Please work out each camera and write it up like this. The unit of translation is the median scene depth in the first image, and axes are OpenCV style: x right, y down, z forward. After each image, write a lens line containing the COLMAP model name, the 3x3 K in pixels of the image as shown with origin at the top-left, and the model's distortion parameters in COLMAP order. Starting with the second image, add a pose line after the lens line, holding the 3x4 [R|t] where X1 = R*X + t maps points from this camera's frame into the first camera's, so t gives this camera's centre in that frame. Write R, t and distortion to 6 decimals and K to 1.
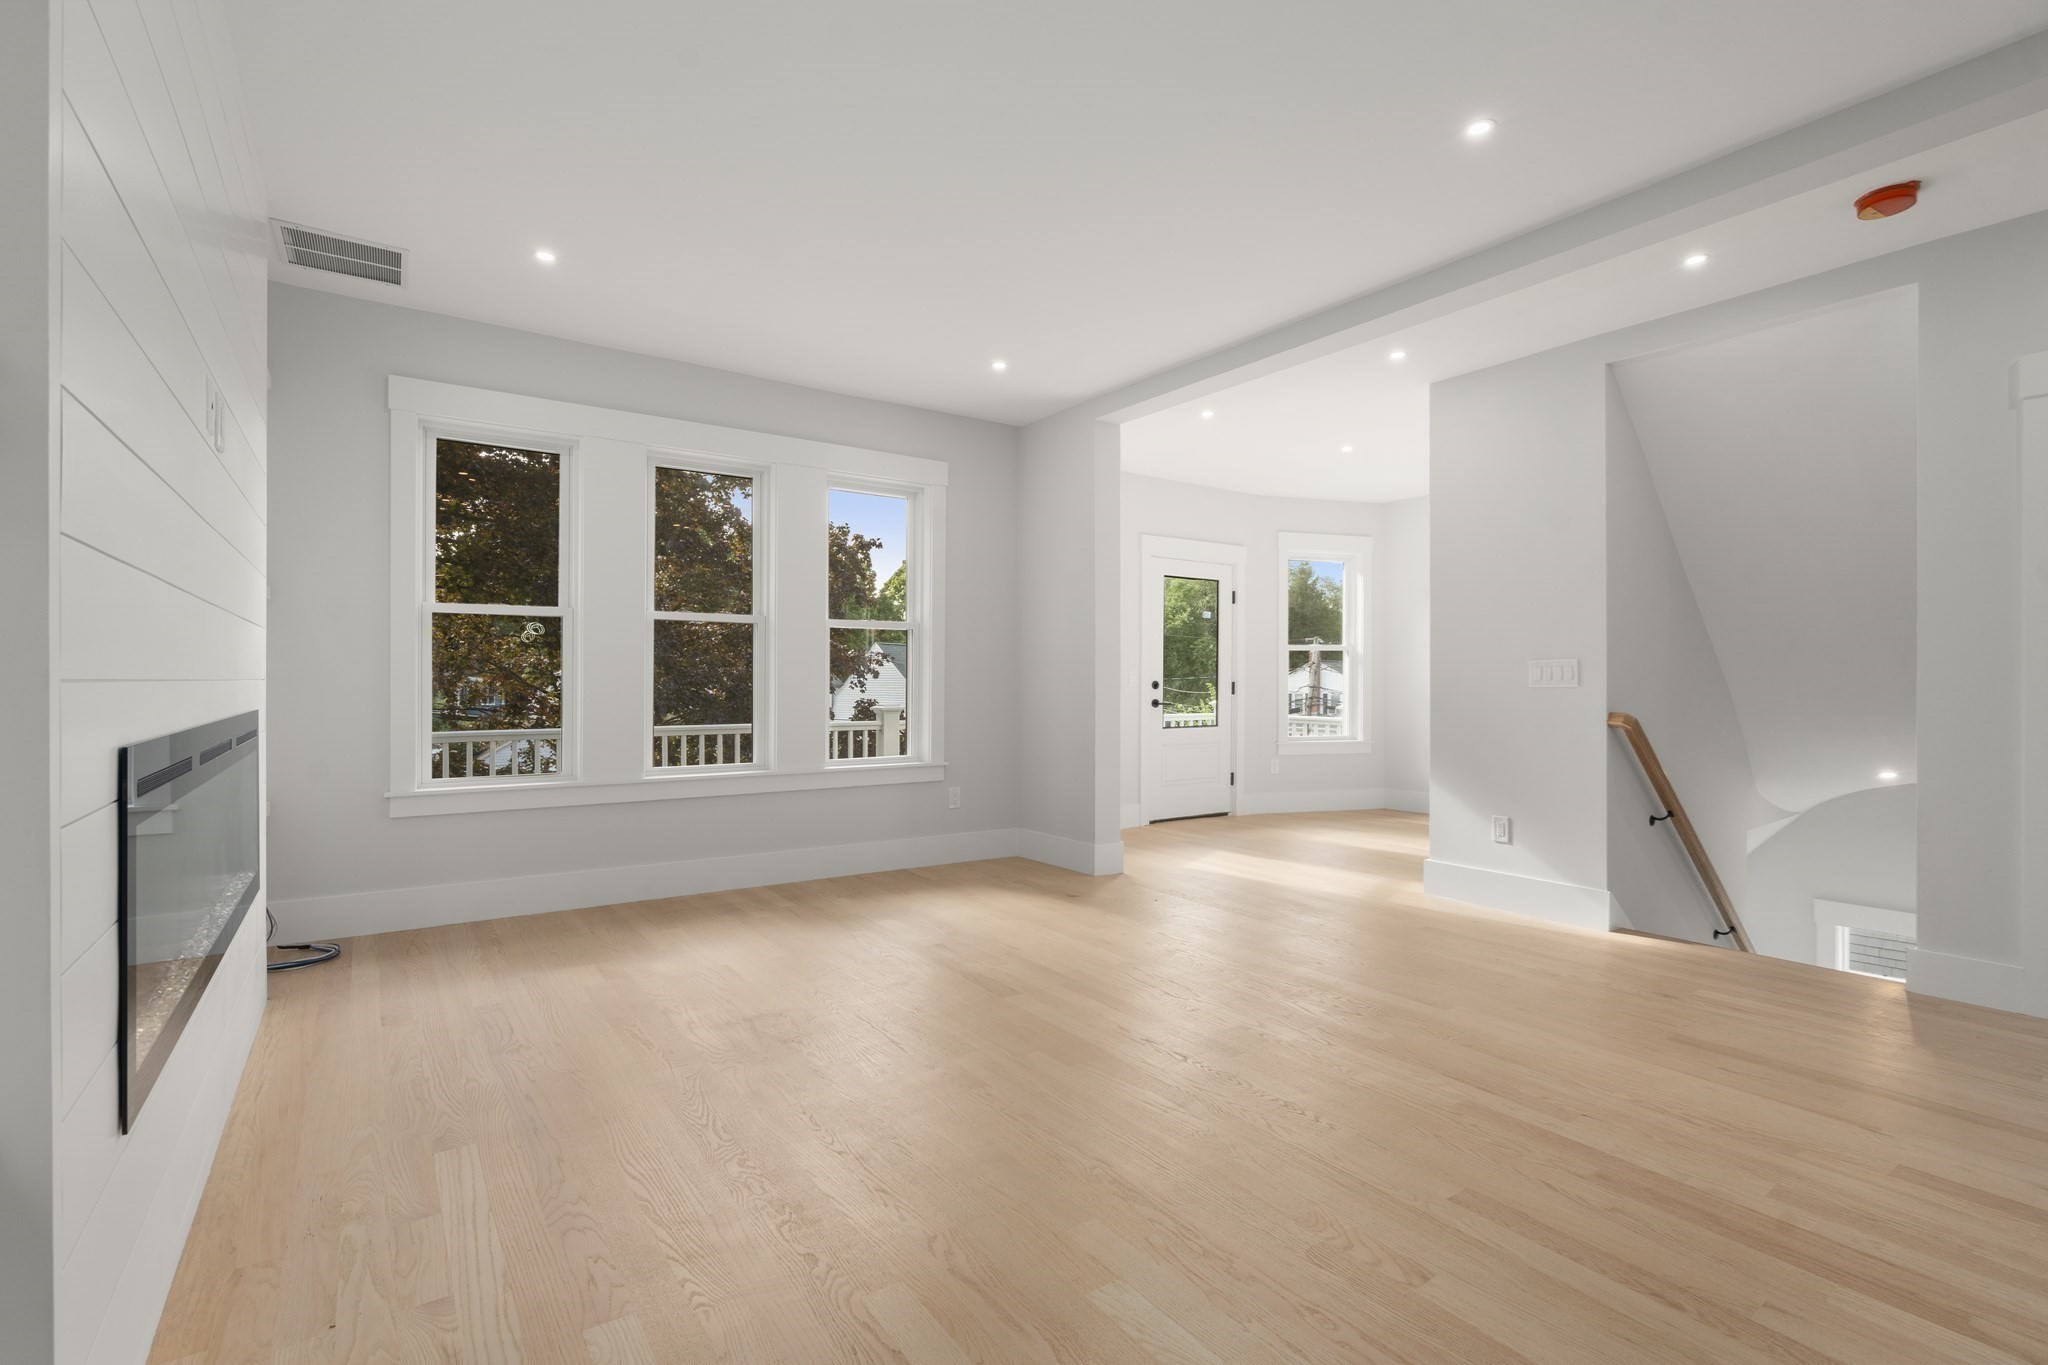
lens RADIAL K [[920.0, 0, 1002.7], [0, 920.0, 680.3], [0, 0, 1]] dist [-0.007187, -0.000189]
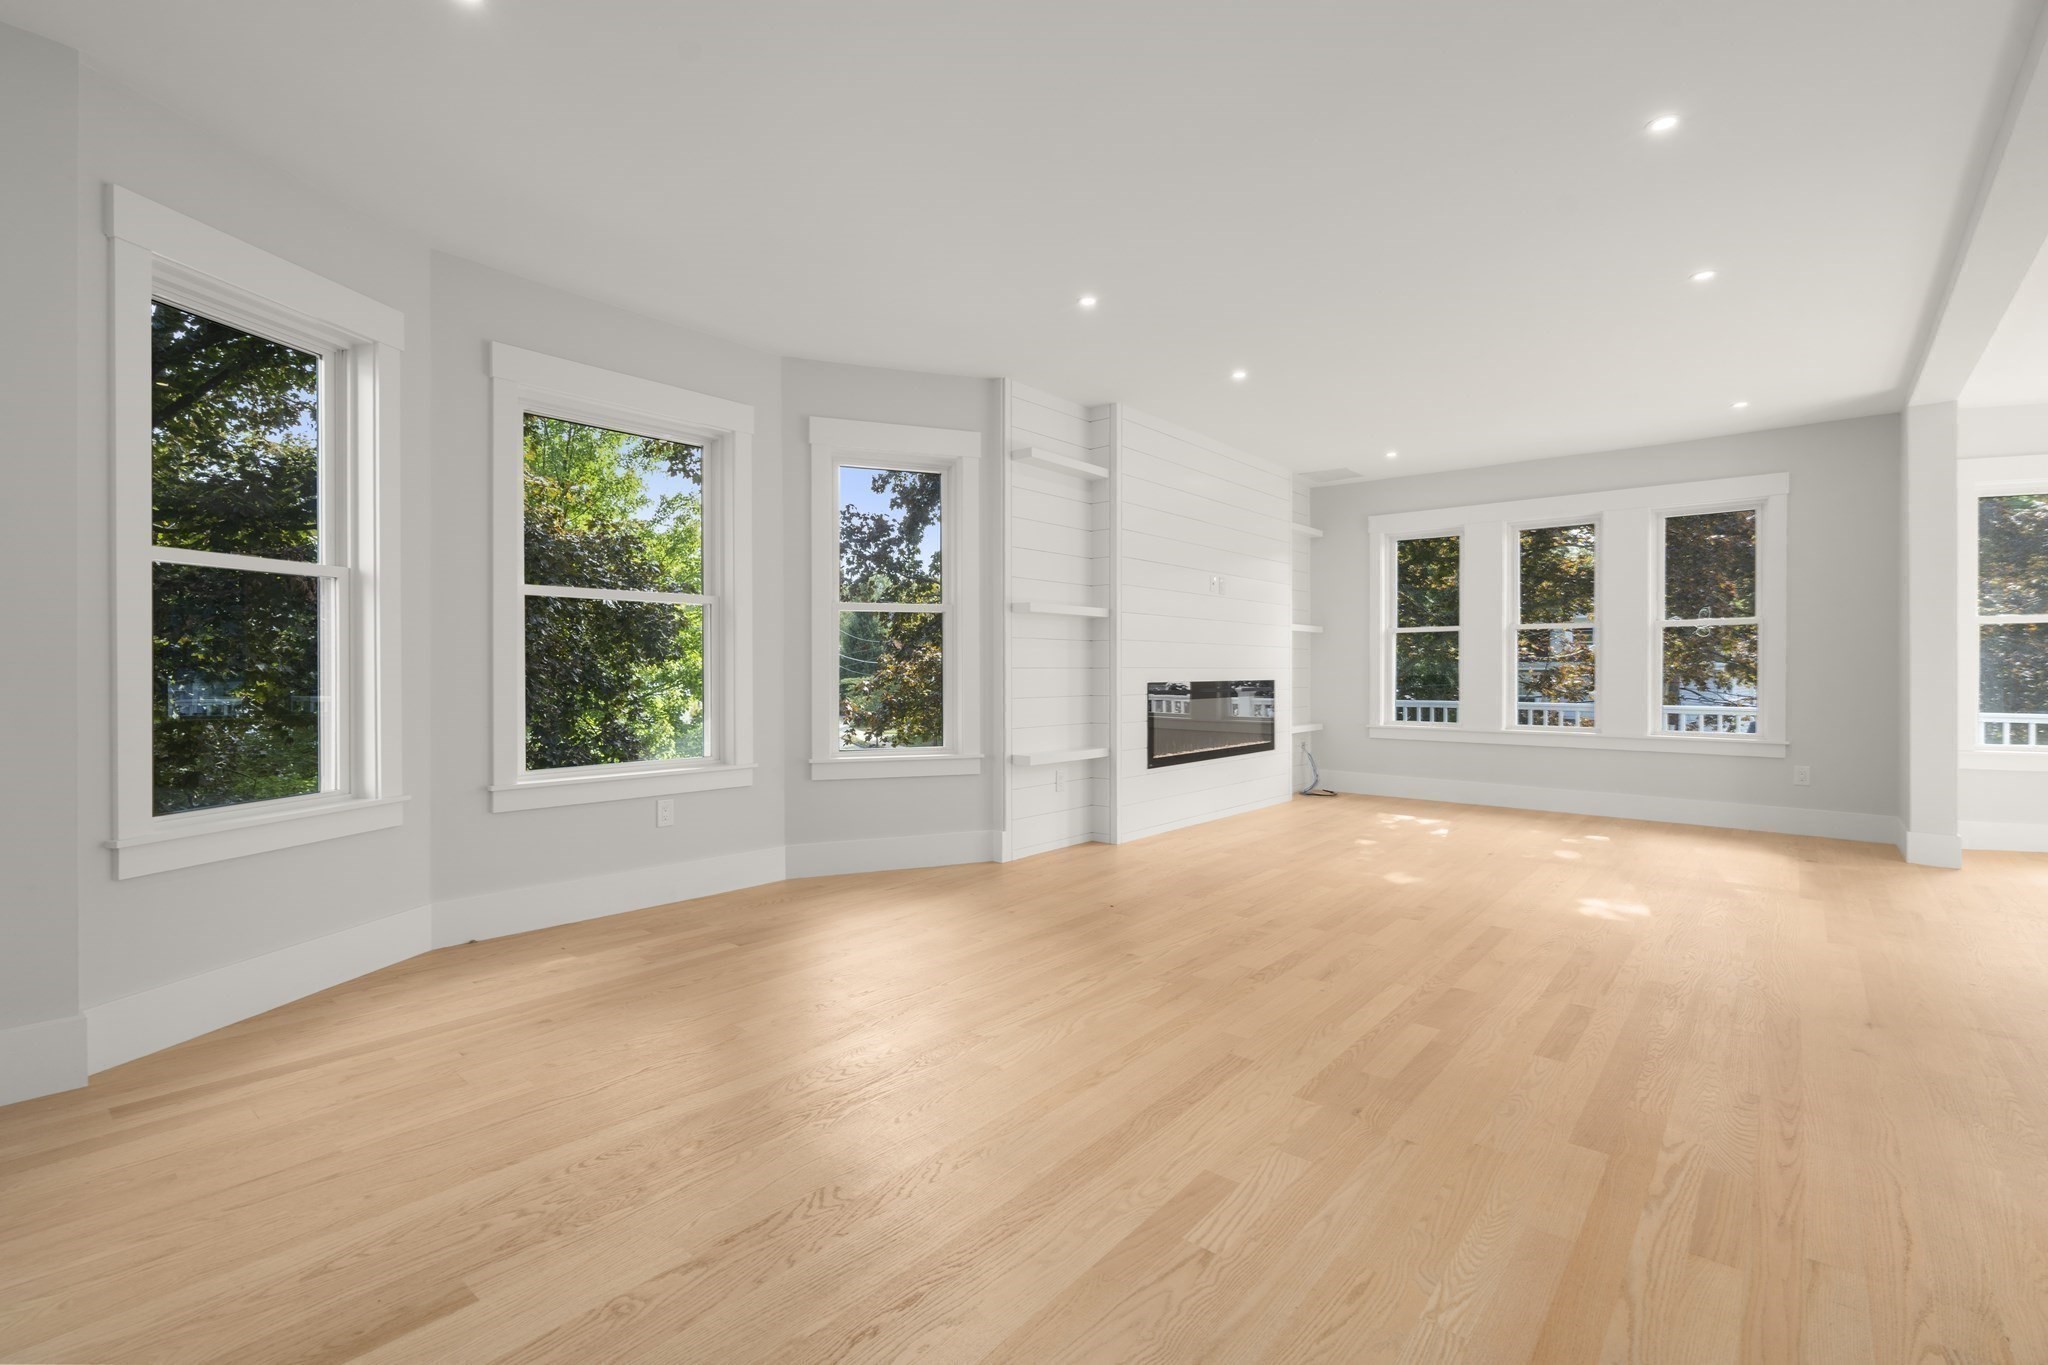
lens RADIAL K [[935.7, 0, 1015.3], [0, 935.7, 674.5], [0, 0, 1]] dist [0.004622, 0.001180]
pose [[0.262597, 0.002579, -0.964902, 1.338438], [0.001673, 0.999994, 0.003128, 0.003634], [0.964904, -0.002436, 0.262591, -0.339117]]
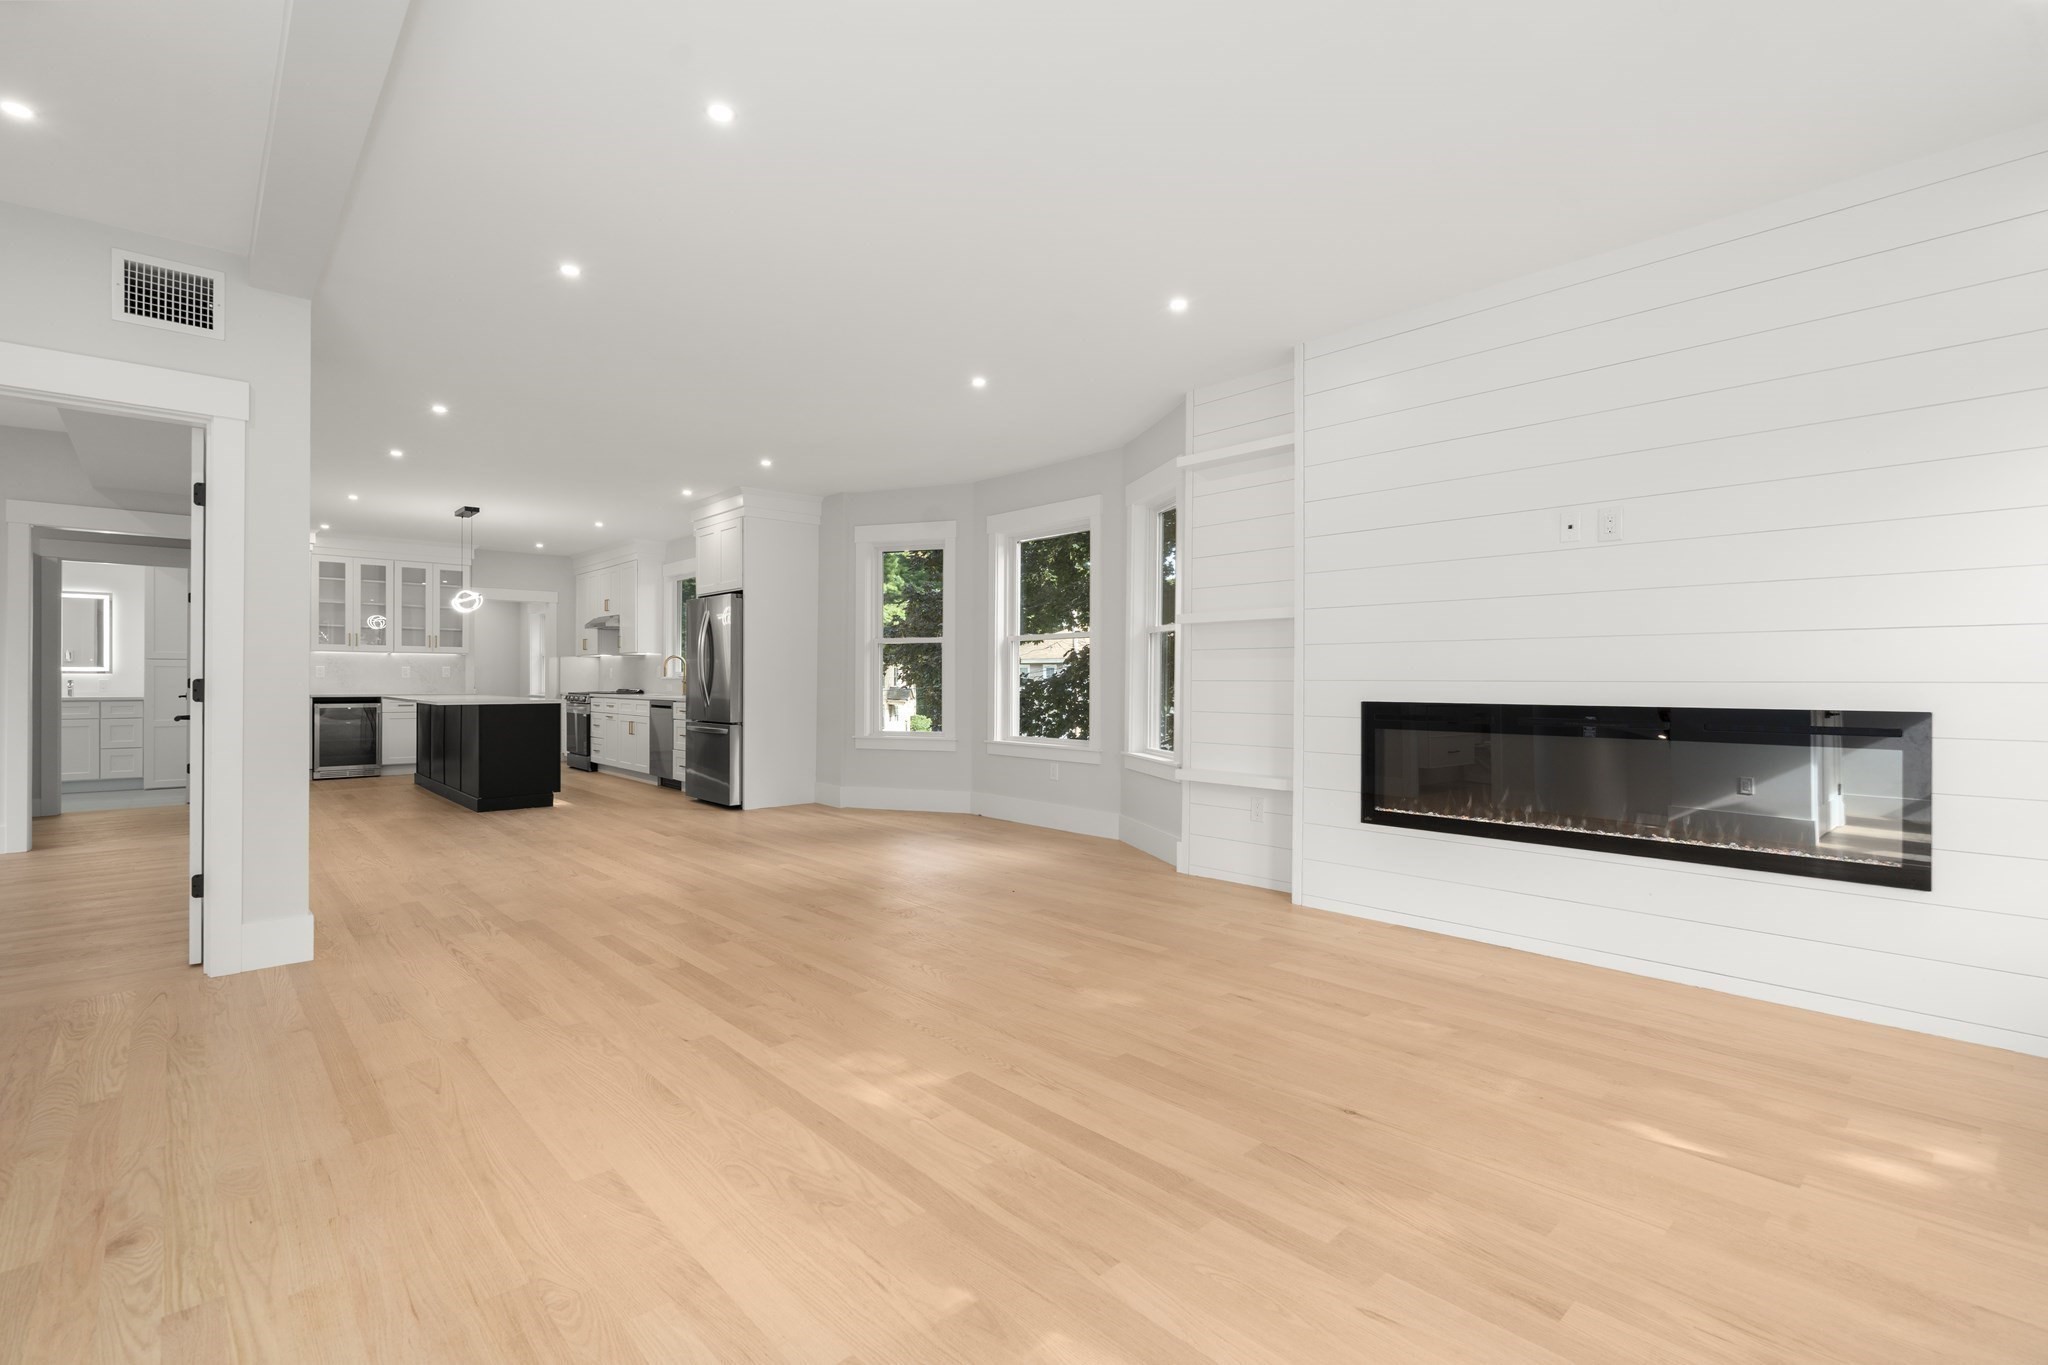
lens RADIAL K [[920.0, 0, 1002.7], [0, 920.0, 680.3], [0, 0, 1]] dist [-0.007187, -0.000189]
pose [[-0.992282, -0.007502, -0.123775, 0.276414], [-0.007048, 0.999967, -0.004102, 0.005278], [0.123802, -0.003198, -0.992302, 1.636021]]
